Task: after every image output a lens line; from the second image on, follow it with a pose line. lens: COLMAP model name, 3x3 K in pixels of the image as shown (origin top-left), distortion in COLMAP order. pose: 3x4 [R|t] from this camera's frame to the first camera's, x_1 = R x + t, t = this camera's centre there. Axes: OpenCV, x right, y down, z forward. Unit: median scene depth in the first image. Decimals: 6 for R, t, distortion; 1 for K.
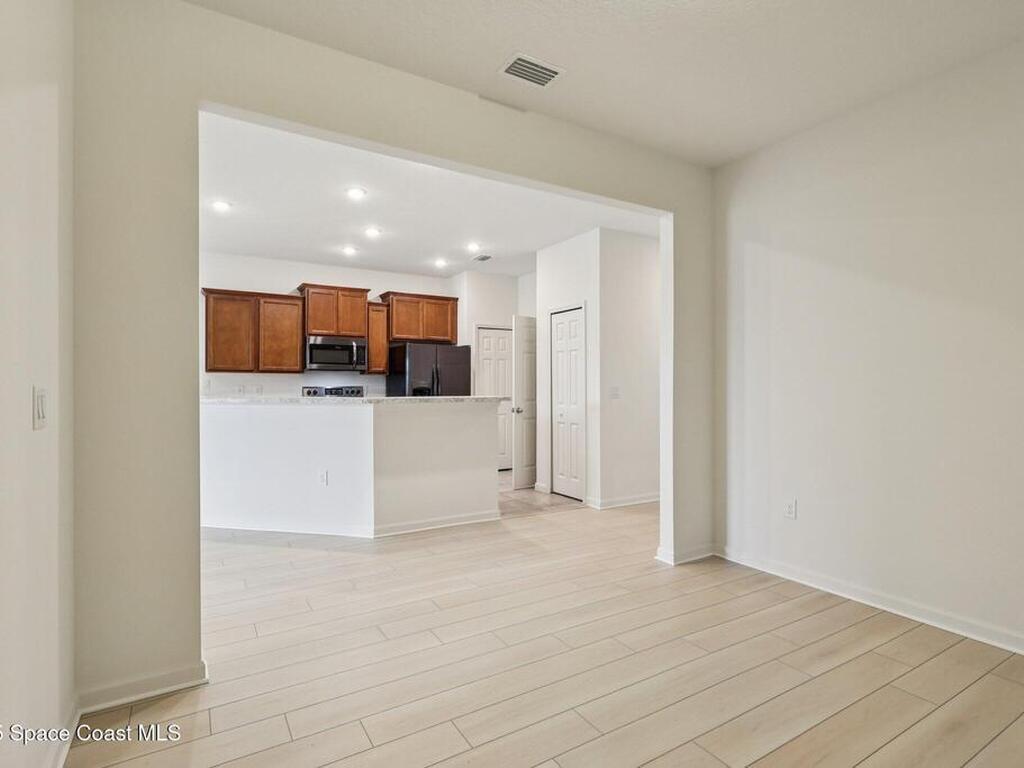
lens RADIAL K [[533.8, 0, 512.4], [0, 533.8, 391.4], [0, 0, 1]] dist [-0.001495, 0.000441]
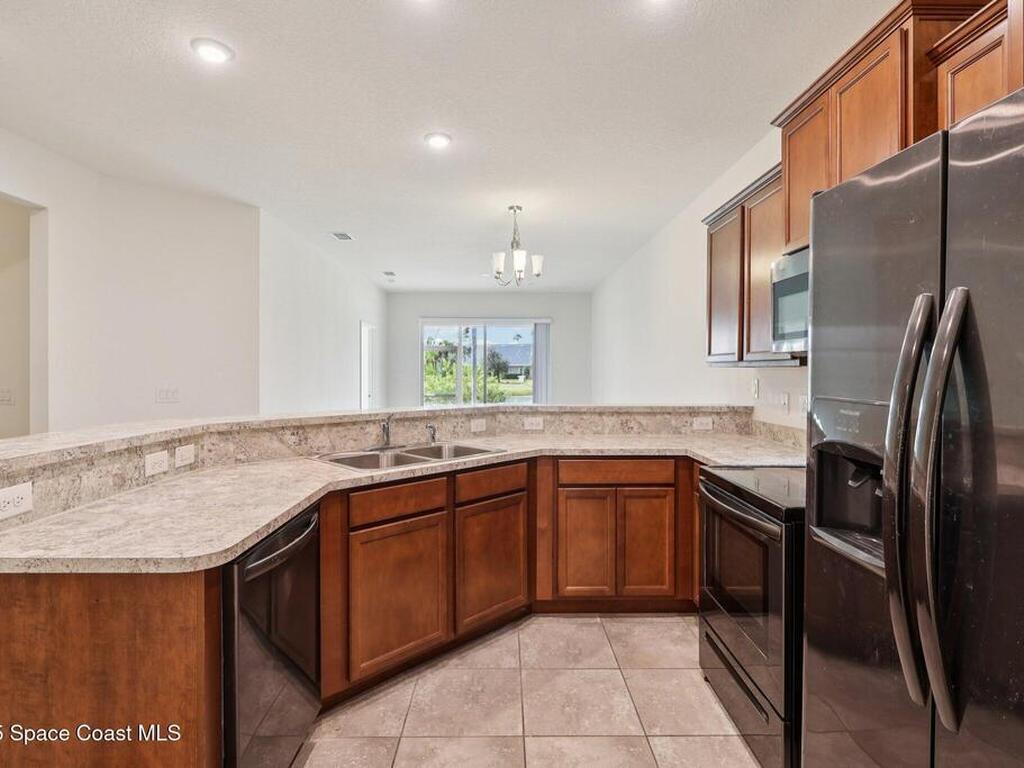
lens RADIAL K [[538.9, 0, 512.9], [0, 538.9, 374.6], [0, 0, 1]] dist [-0.002025, 0.000225]
pose [[-0.500435, 0.005571, -0.865756, 0.020935], [-0.009421, 0.999885, 0.011880, -0.030473], [0.865723, 0.014102, -0.500325, 1.021467]]
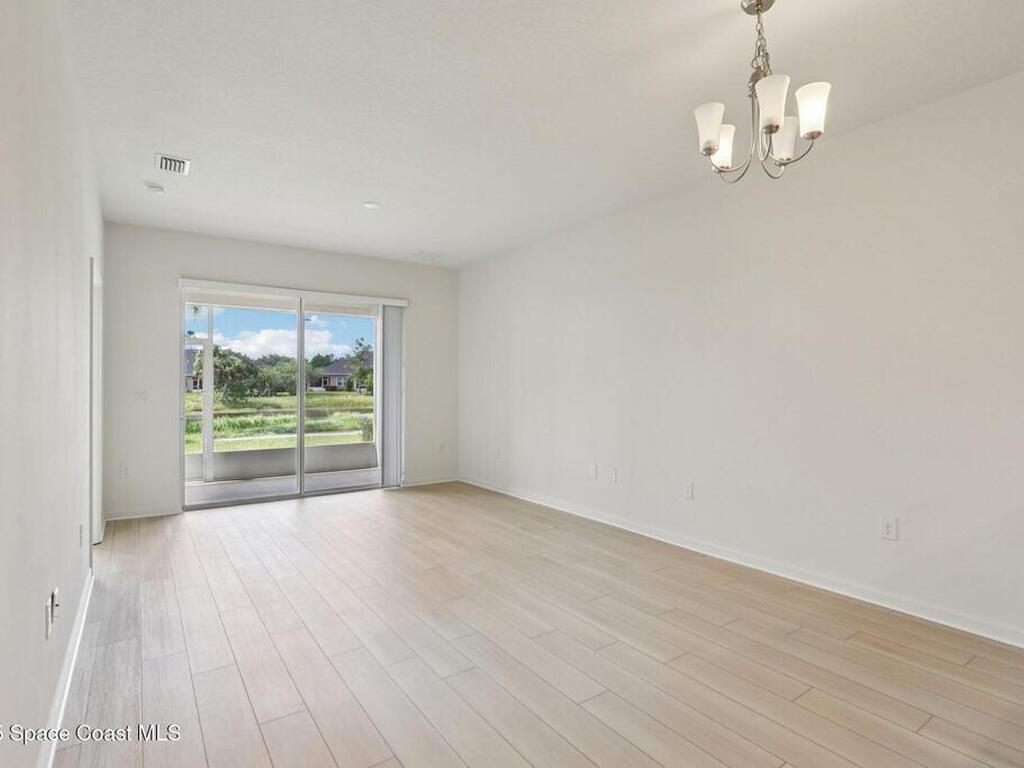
lens RADIAL K [[537.7, 0, 512.0], [0, 537.7, 384.0], [0, 0, 1]] dist [0.001820, 0.000382]
pose [[0.068628, 0.003137, -0.997637, -0.301574], [-0.011334, 0.999933, 0.002365, -0.015749], [0.997578, 0.011145, 0.068659, 0.488072]]
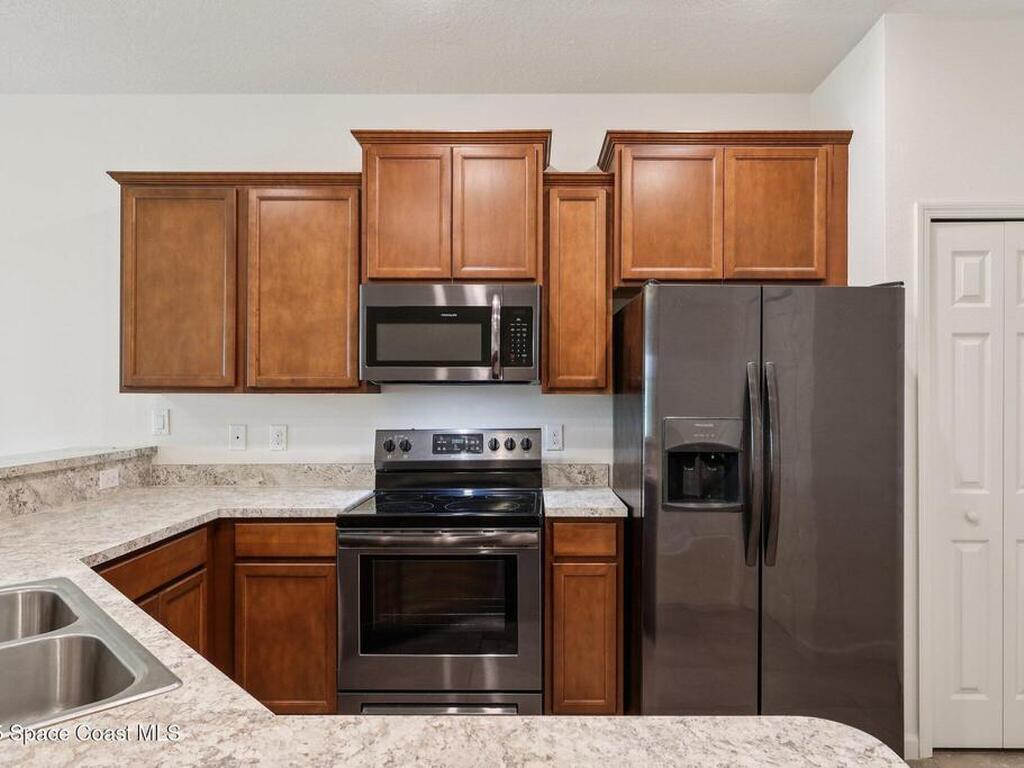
lens RADIAL K [[661.0, 0, 531.3], [0, 661.0, 395.5], [0, 0, 1]] dist [0.001457, -0.000213]
pose [[0.857141, 0.002256, -0.515077, -0.073949], [-0.004606, 0.999984, -0.003284, -0.031719], [0.515061, 0.005187, 0.857138, 0.688862]]
